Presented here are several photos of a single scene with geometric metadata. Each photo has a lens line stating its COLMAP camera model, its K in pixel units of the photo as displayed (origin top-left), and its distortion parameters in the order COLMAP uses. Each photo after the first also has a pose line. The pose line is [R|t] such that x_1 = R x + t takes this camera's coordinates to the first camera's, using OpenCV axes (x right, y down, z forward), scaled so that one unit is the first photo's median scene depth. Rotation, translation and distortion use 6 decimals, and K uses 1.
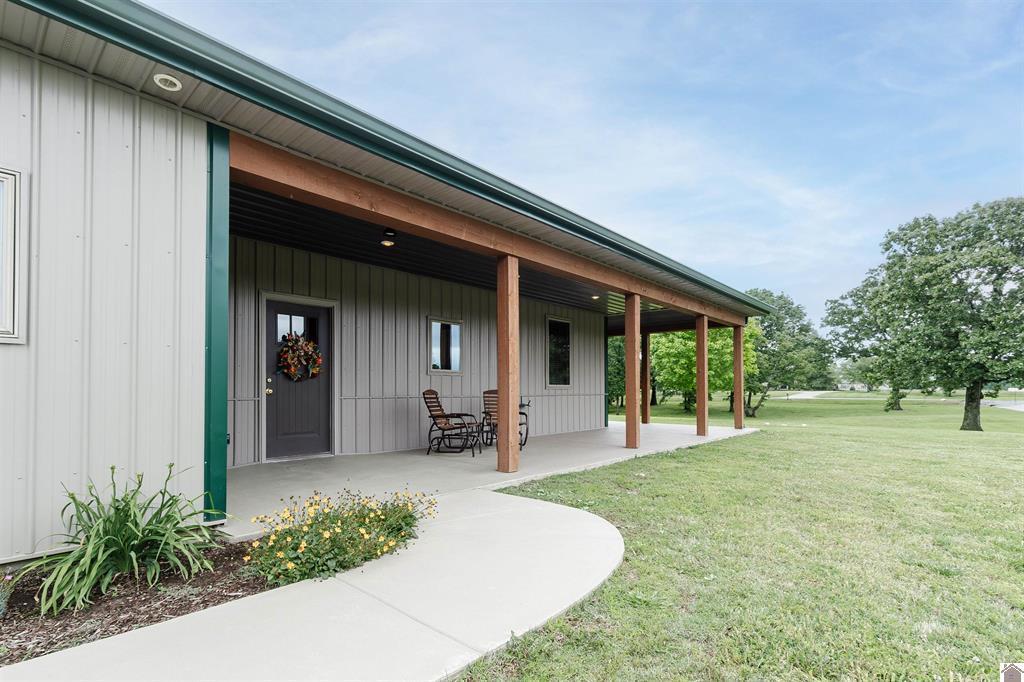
lens RADIAL K [[488.0, 0, 496.6], [0, 488.0, 389.8], [0, 0, 1]] dist [0.000546, 0.000401]
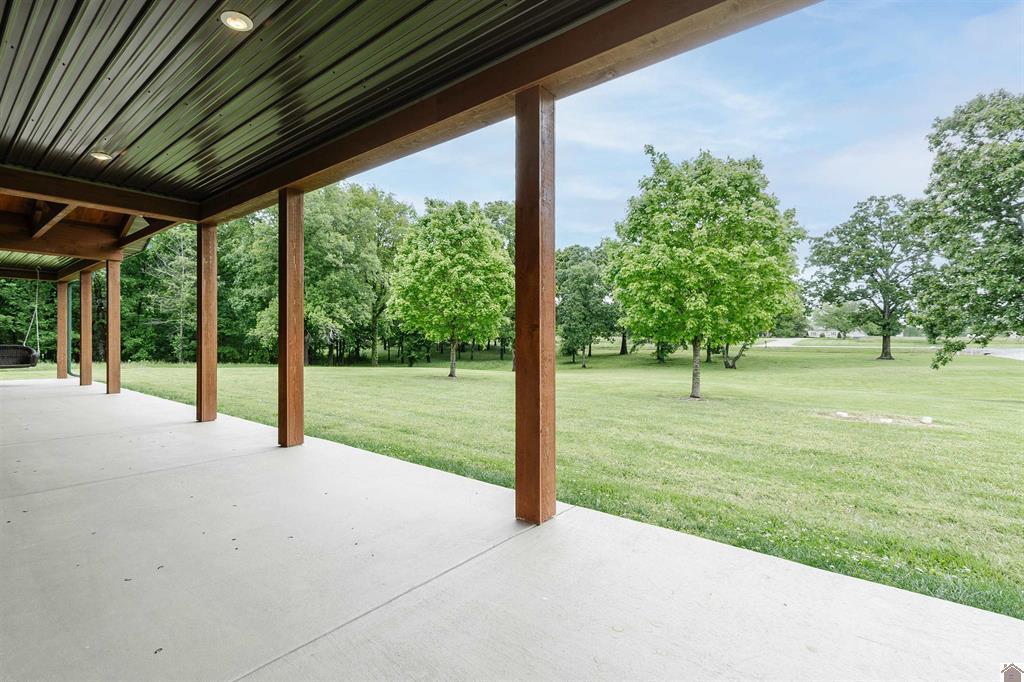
lens RADIAL K [[488.0, 0, 511.4], [0, 488.0, 339.1], [0, 0, 1]] dist [0.000546, 0.000401]
pose [[0.996658, -0.003622, 0.081606, 0.053162], [0.003327, 0.999987, 0.003754, -0.001828], [-0.081618, -0.003470, 0.996658, 0.151213]]
